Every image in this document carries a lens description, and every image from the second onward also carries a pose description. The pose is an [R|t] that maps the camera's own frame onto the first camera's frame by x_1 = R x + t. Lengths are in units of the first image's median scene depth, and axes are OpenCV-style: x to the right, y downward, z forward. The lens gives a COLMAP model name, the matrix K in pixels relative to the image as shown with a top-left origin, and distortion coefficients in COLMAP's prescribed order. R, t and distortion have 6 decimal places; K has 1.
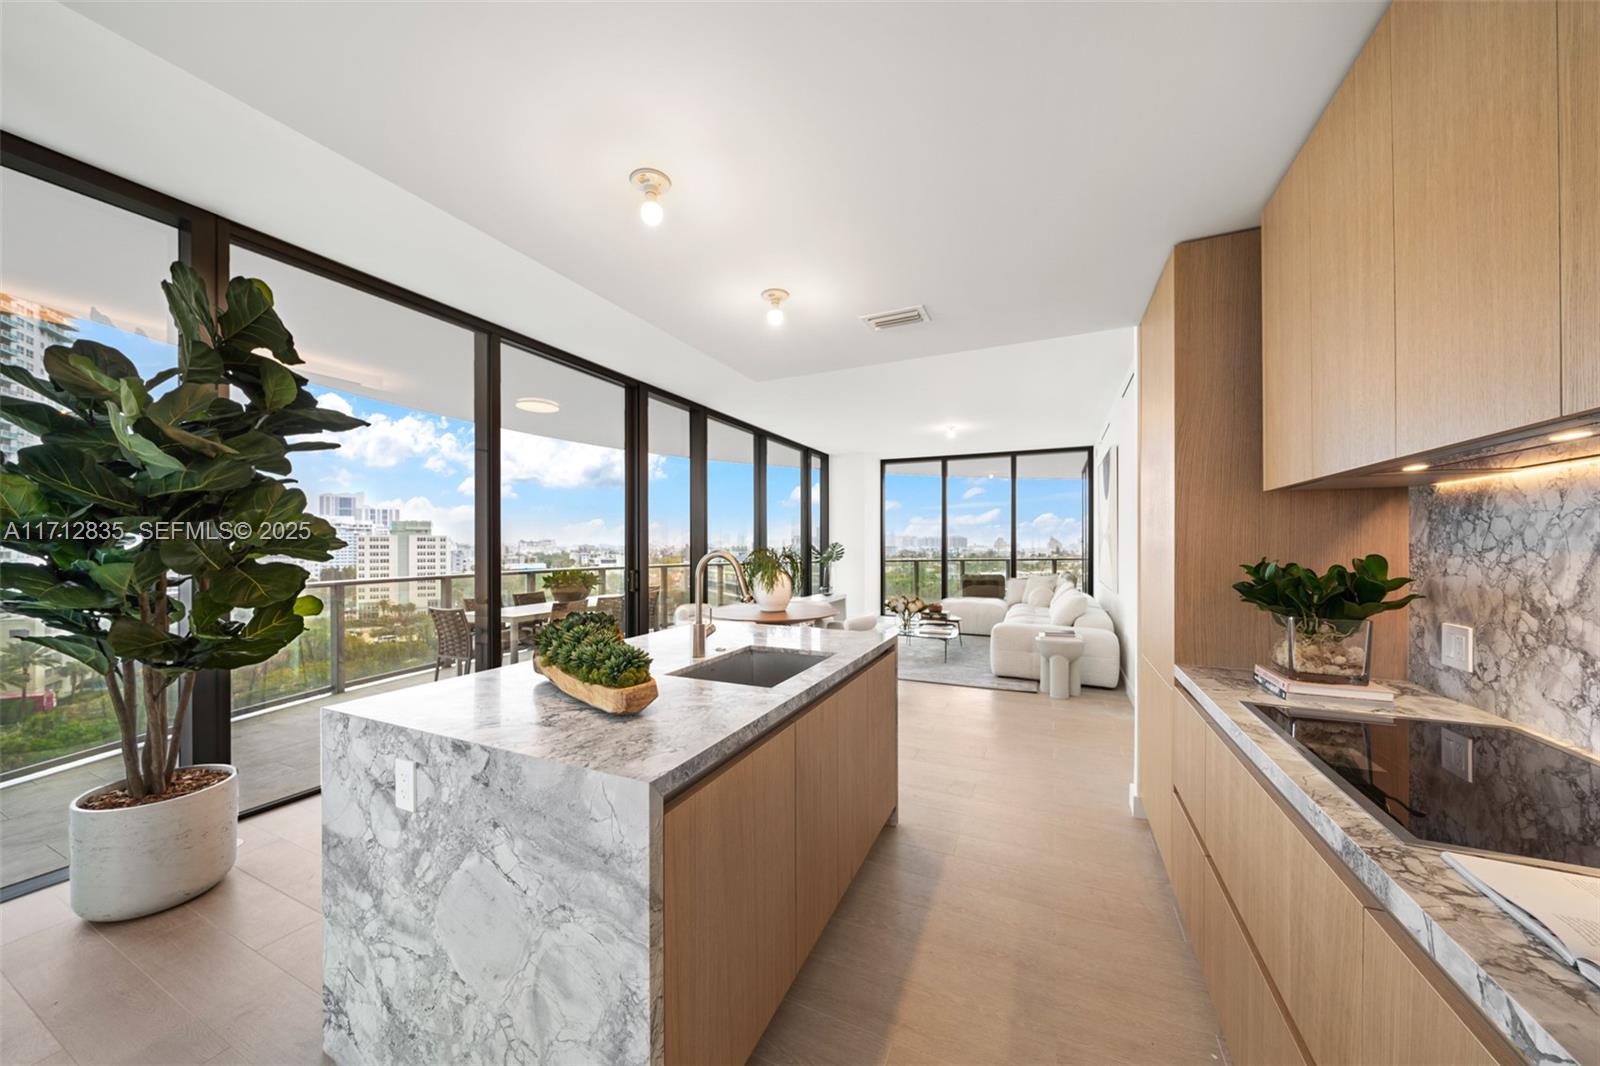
lens RADIAL K [[554.5, 0, 784.5], [0, 554.5, 543.1], [0, 0, 1]] dist [-0.003979, 0.000089]
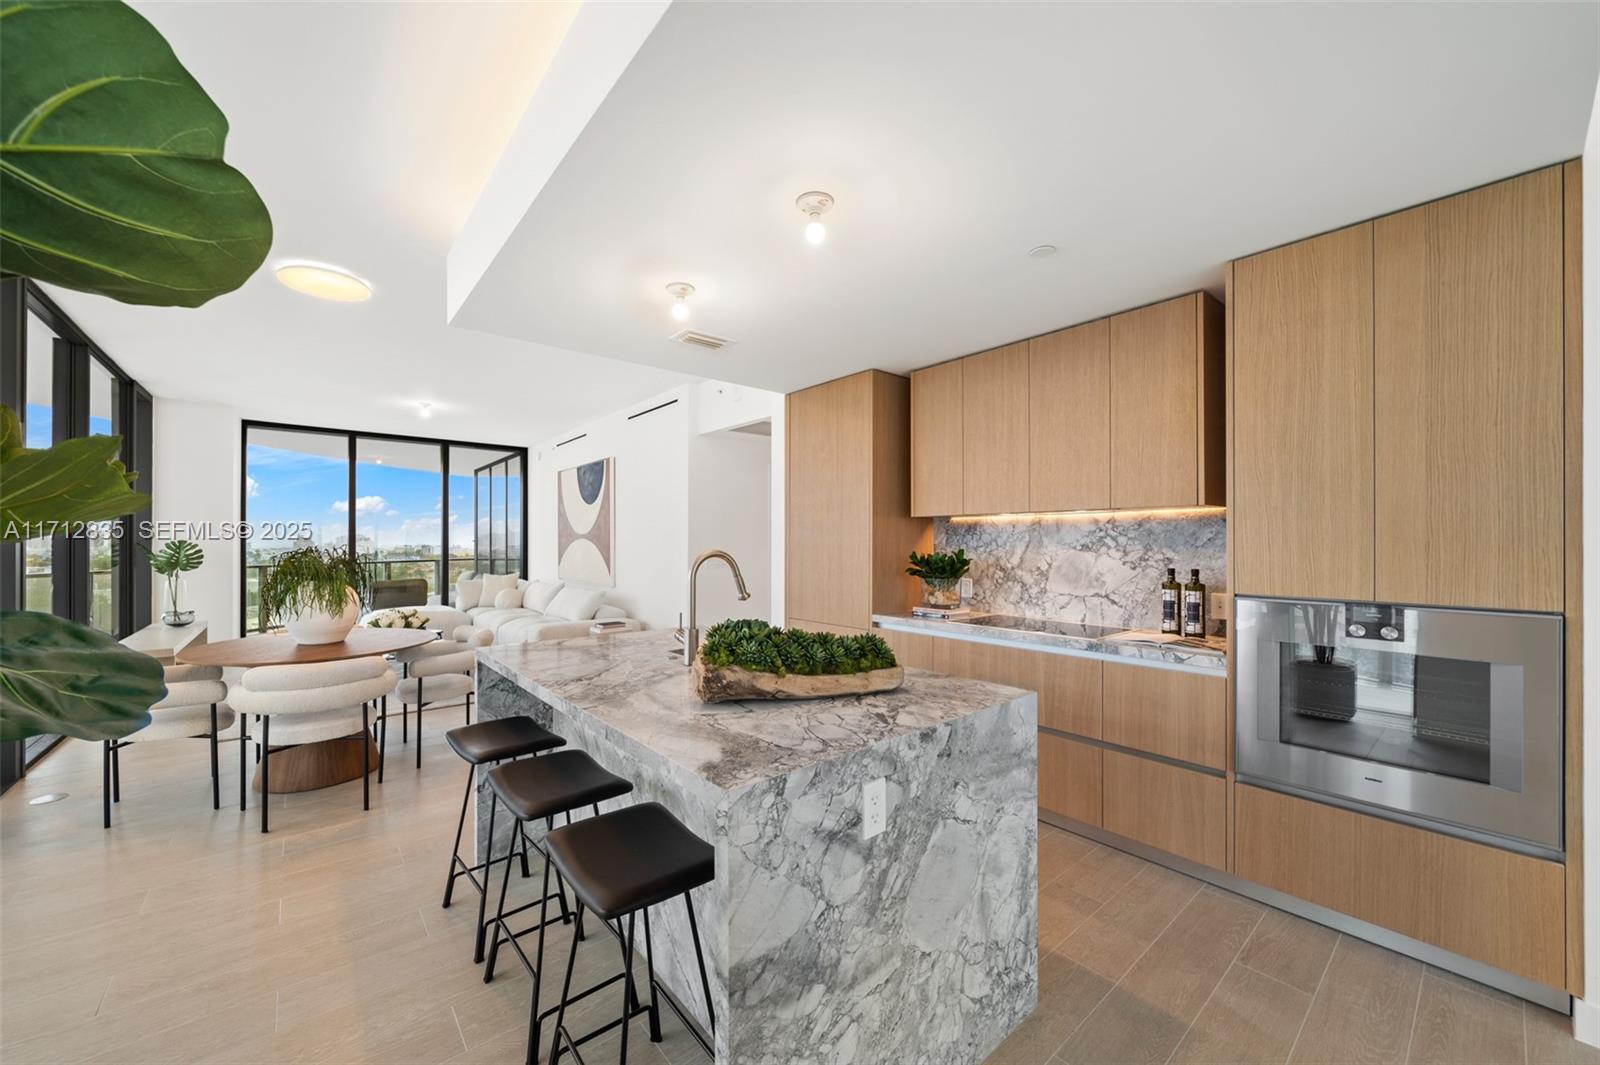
lens RADIAL K [[589.8, 0, 790.2], [0, 589.8, 539.1], [0, 0, 1]] dist [-0.001427, -0.000071]
pose [[0.420703, 0.008616, 0.907157, -1.527299], [-0.002930, 0.999963, -0.008139, 0.001838], [-0.907194, 0.000766, 0.420713, 0.672179]]
